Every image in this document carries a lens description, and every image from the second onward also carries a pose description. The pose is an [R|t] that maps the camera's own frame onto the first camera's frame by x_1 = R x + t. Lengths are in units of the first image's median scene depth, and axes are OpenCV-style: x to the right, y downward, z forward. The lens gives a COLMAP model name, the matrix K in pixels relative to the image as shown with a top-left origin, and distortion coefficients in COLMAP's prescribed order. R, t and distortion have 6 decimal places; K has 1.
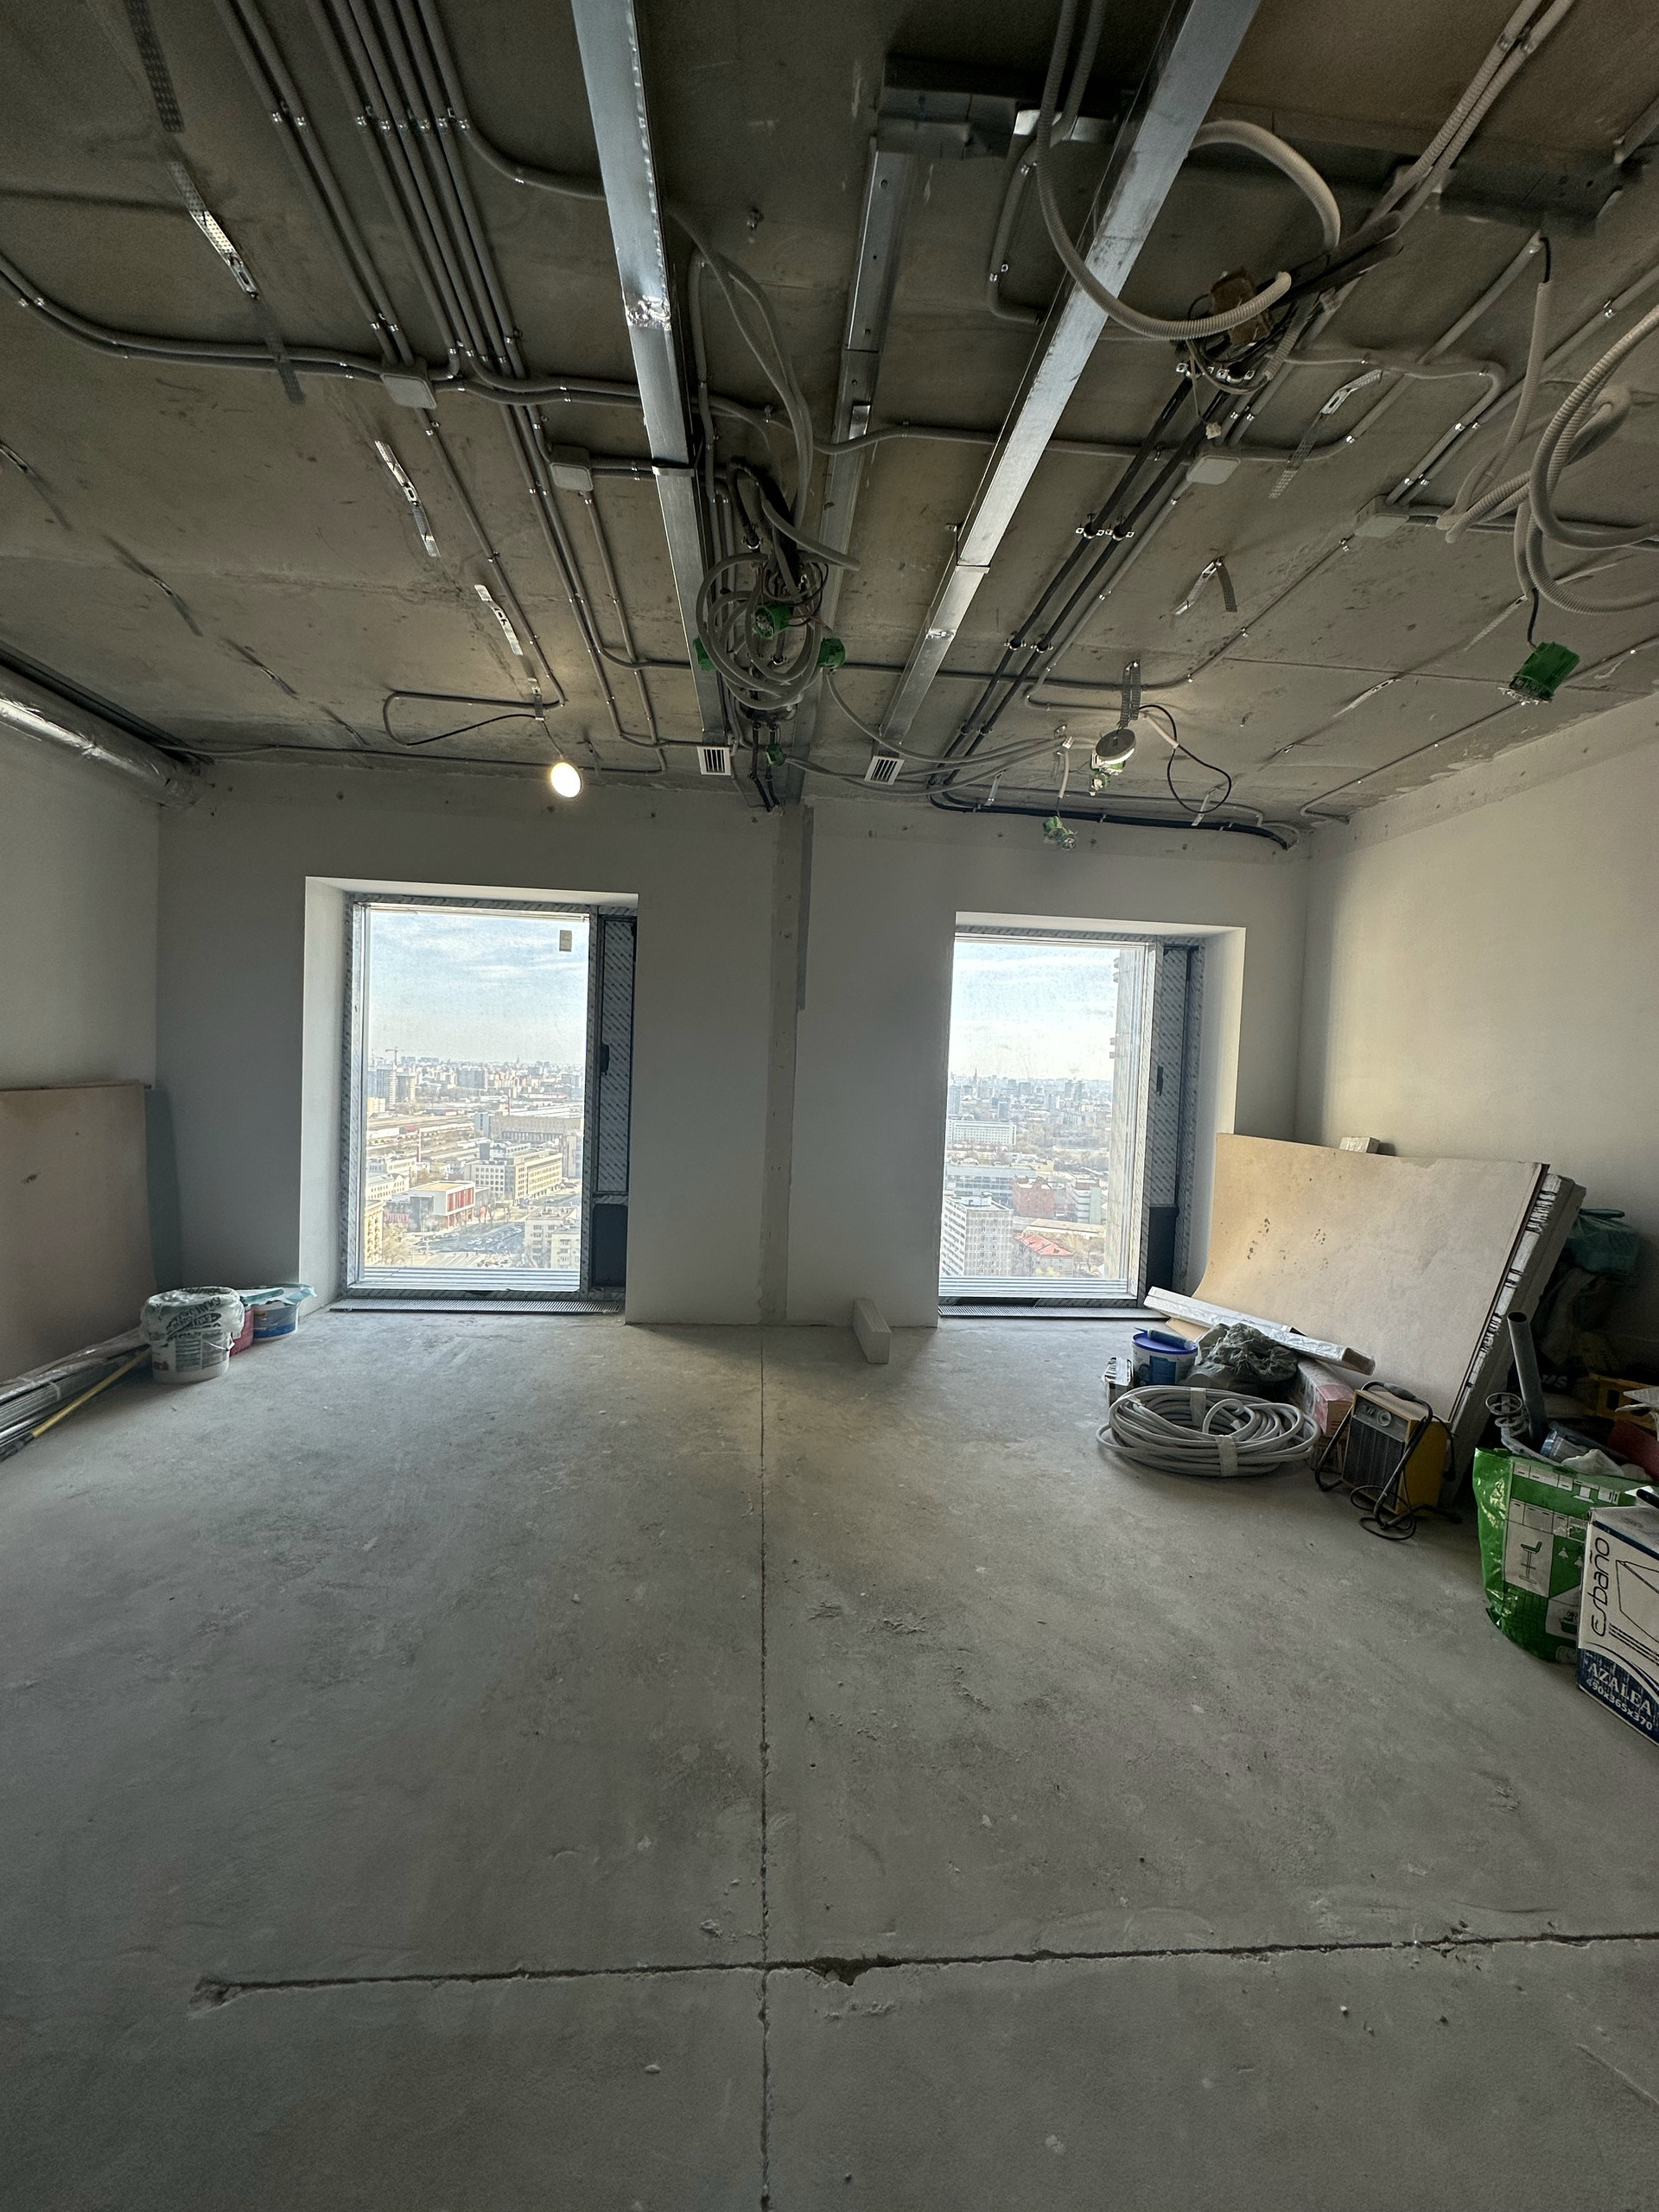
lens RADIAL K [[884.1, 0, 817.8], [0, 884.1, 1104.0], [0, 0, 1]] dist [0.008958, 0.000558]
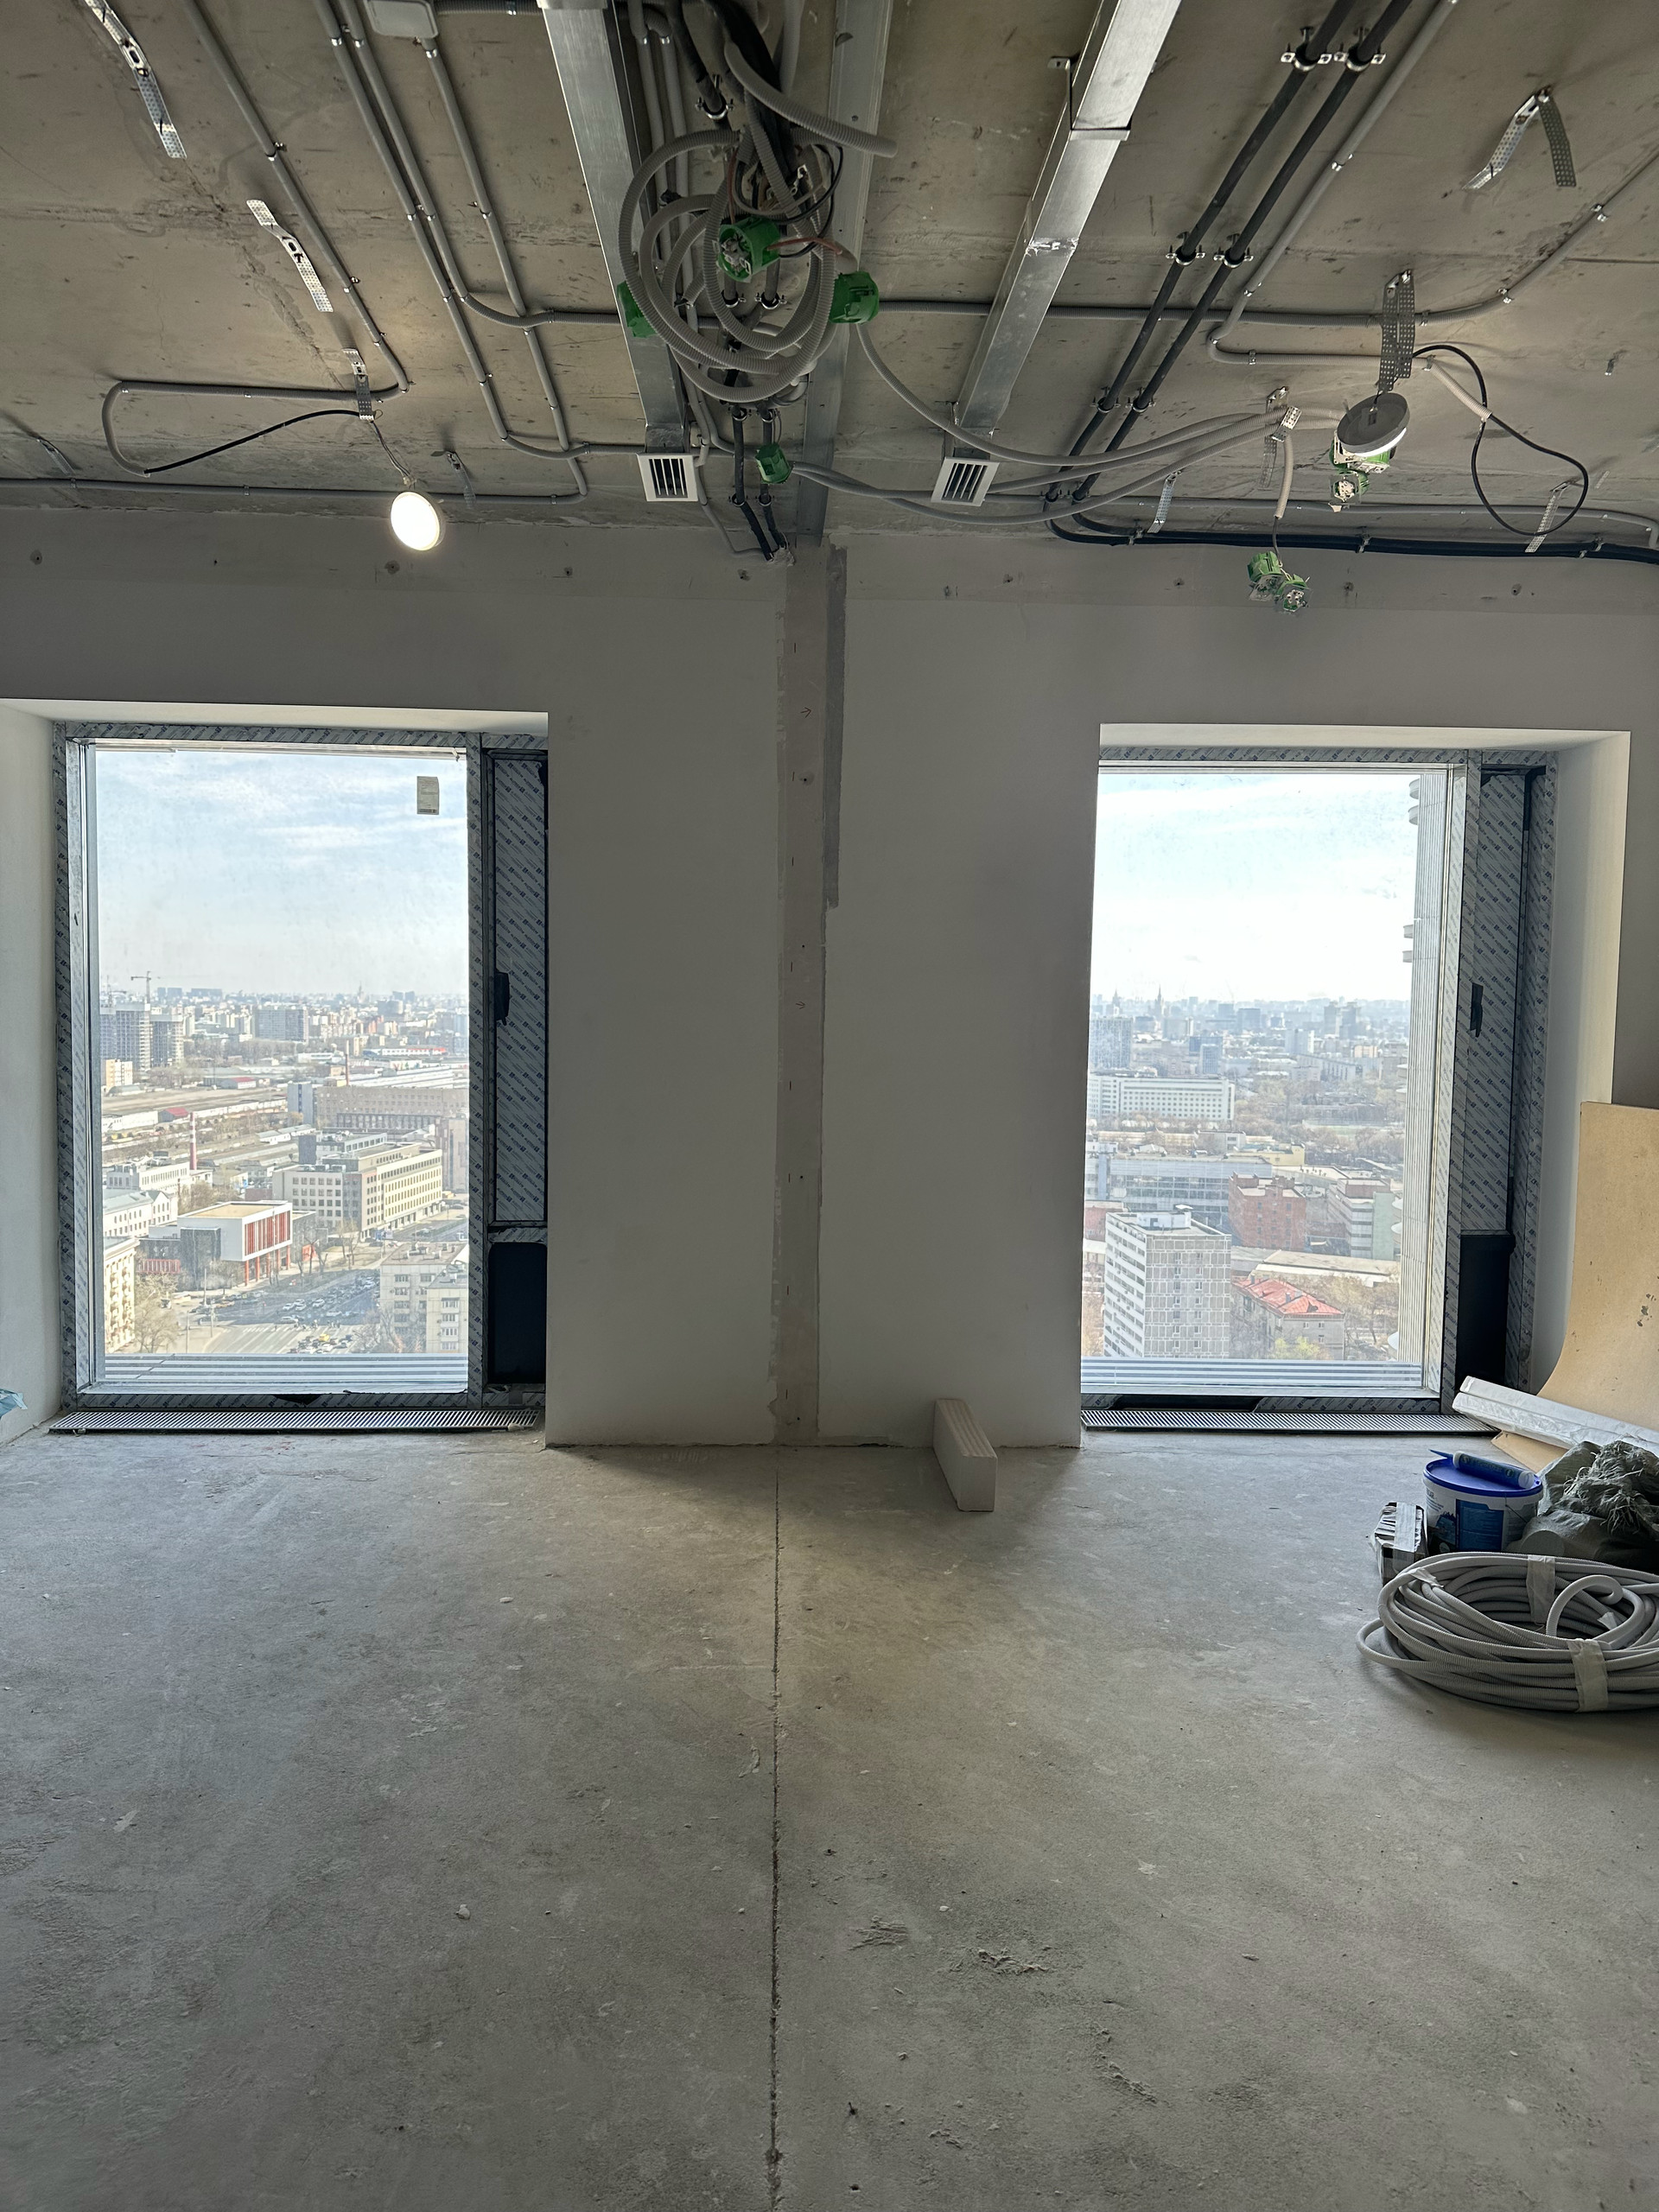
lens RADIAL K [[1545.2, 0, 797.7], [0, 1545.2, 1094.2], [0, 0, 1]] dist [0.087697, -0.081804]
pose [[0.998342, -0.020930, -0.053627, 0.013070], [0.022254, 0.999459, 0.024203, -0.009431], [0.053091, -0.025356, 0.998268, -0.022441]]
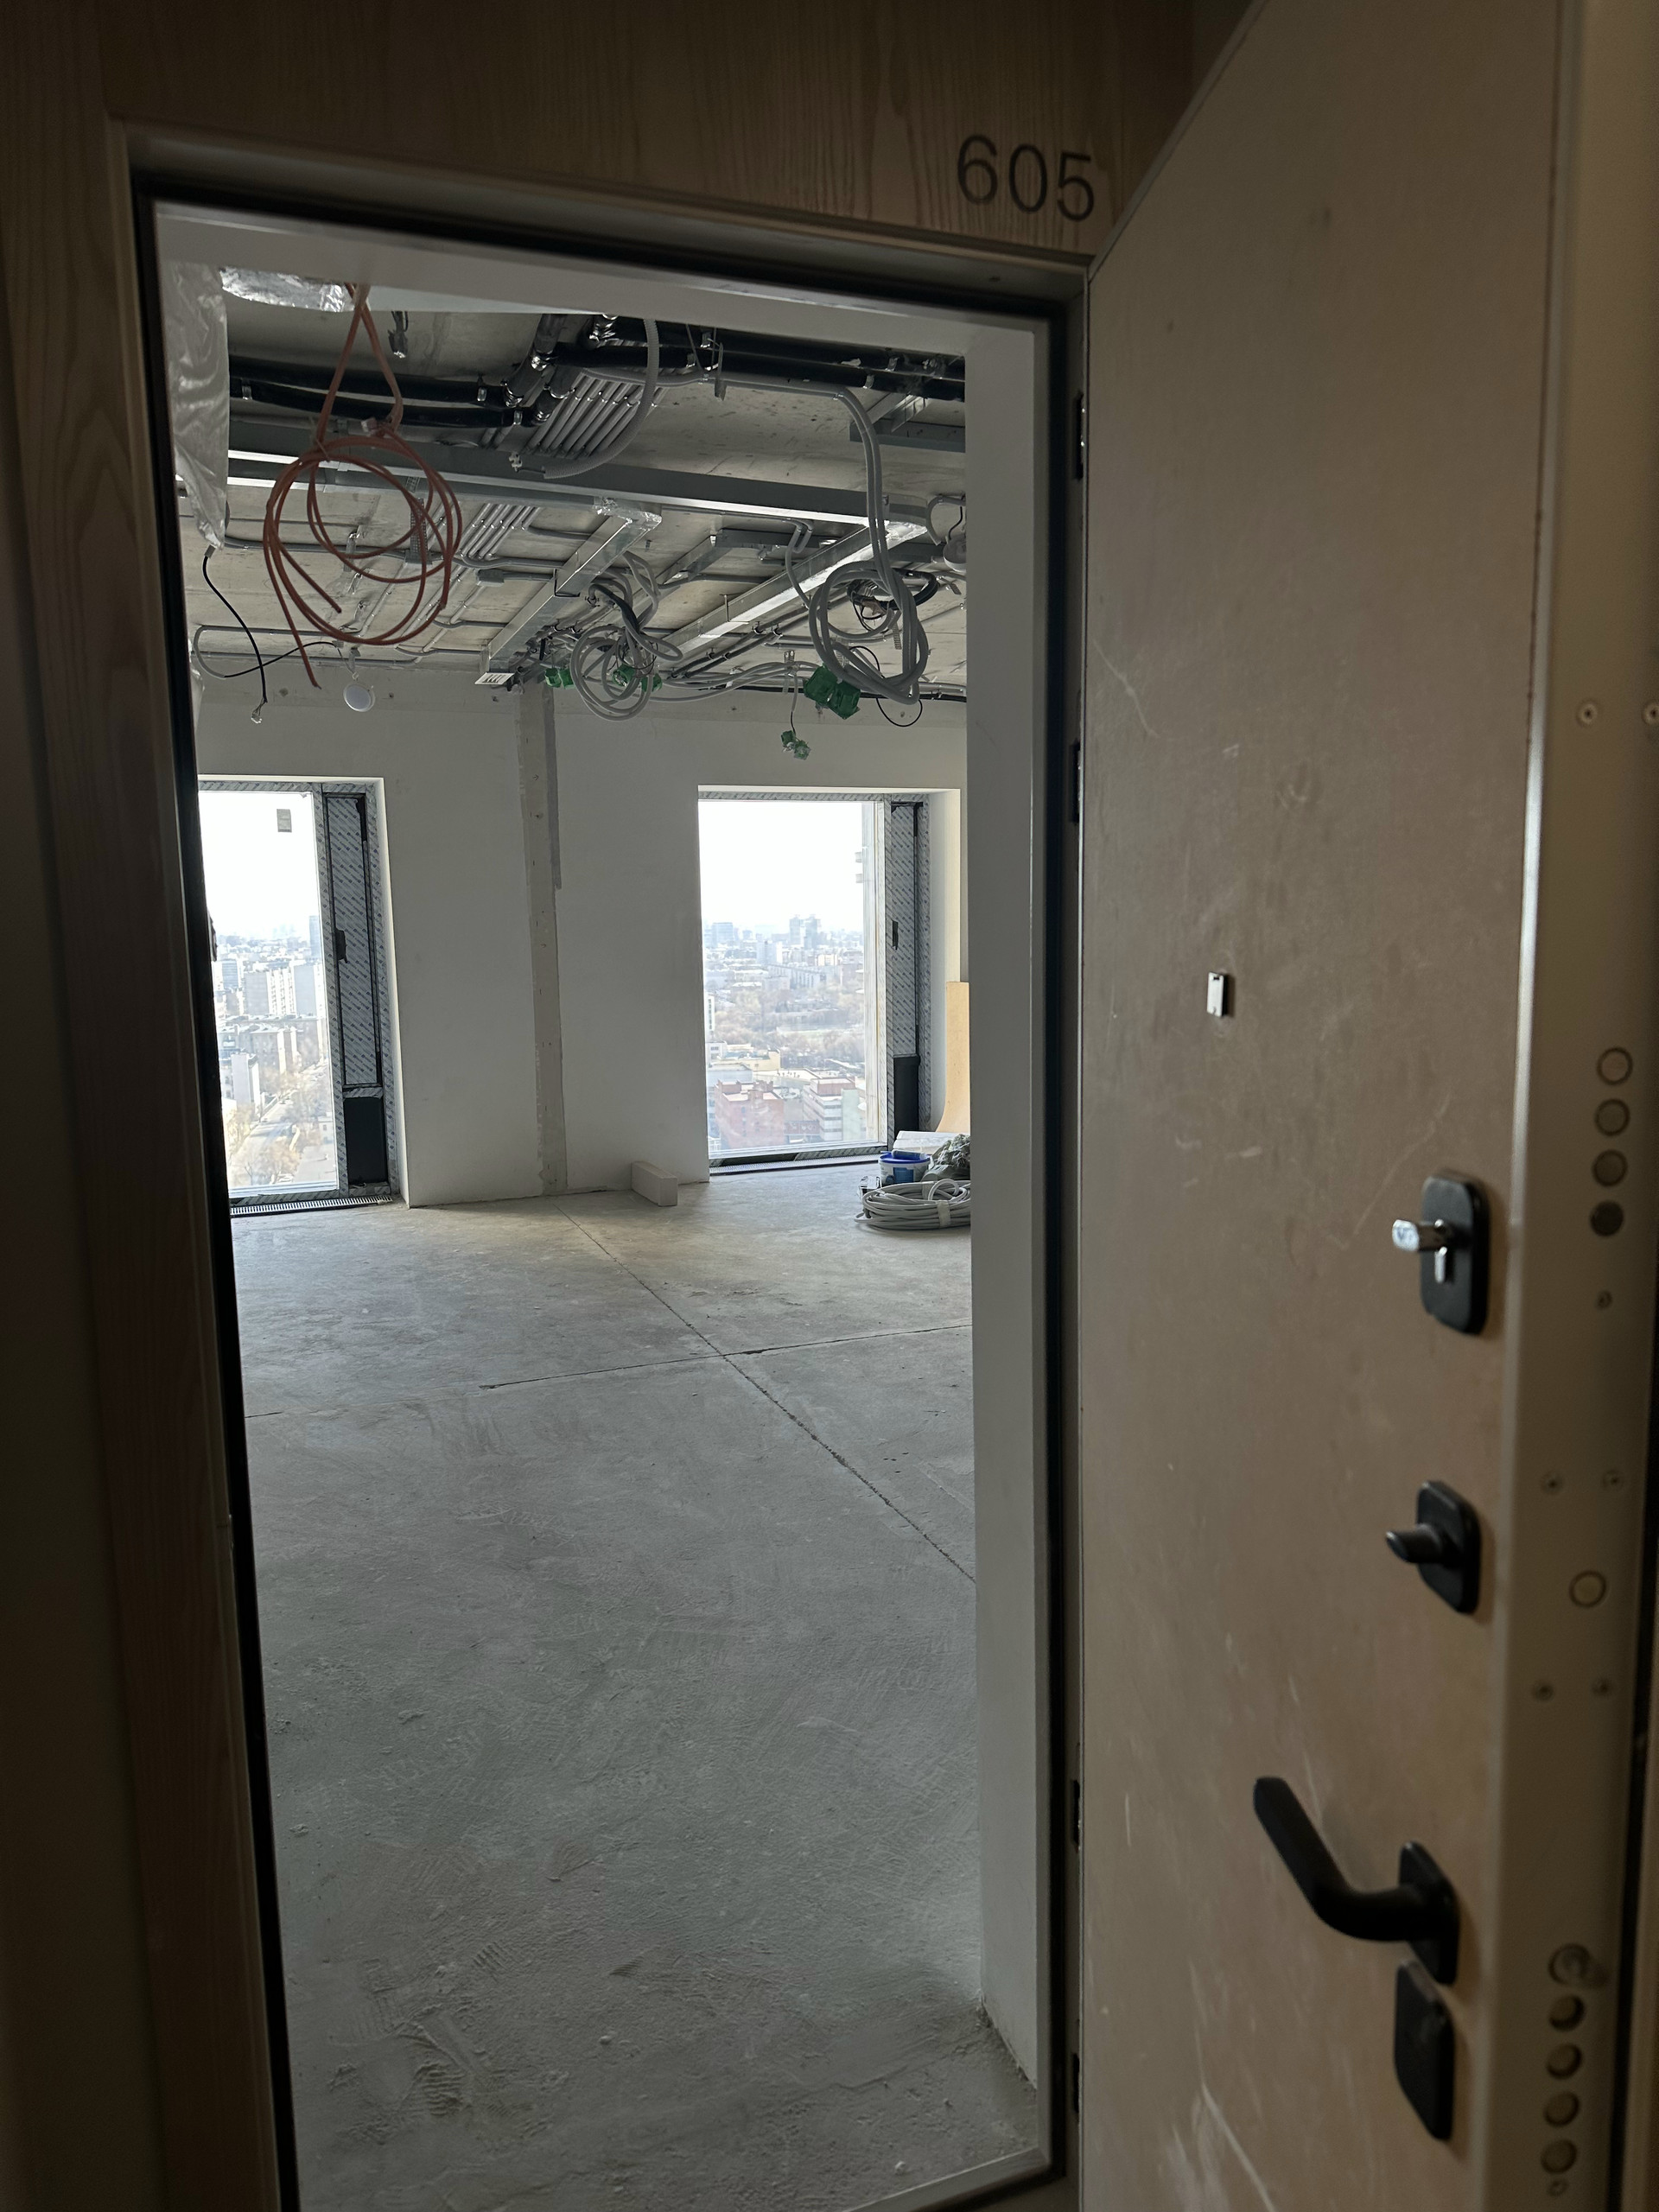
lens RADIAL K [[1545.2, 0, 850.9], [0, 1545.2, 1093.6], [0, 0, 1]] dist [0.087697, -0.081804]
pose [[0.950165, -0.088118, 0.299035, -0.314769], [0.063369, 0.993787, 0.091493, -0.015792], [-0.305239, -0.067984, 0.949846, -1.019722]]
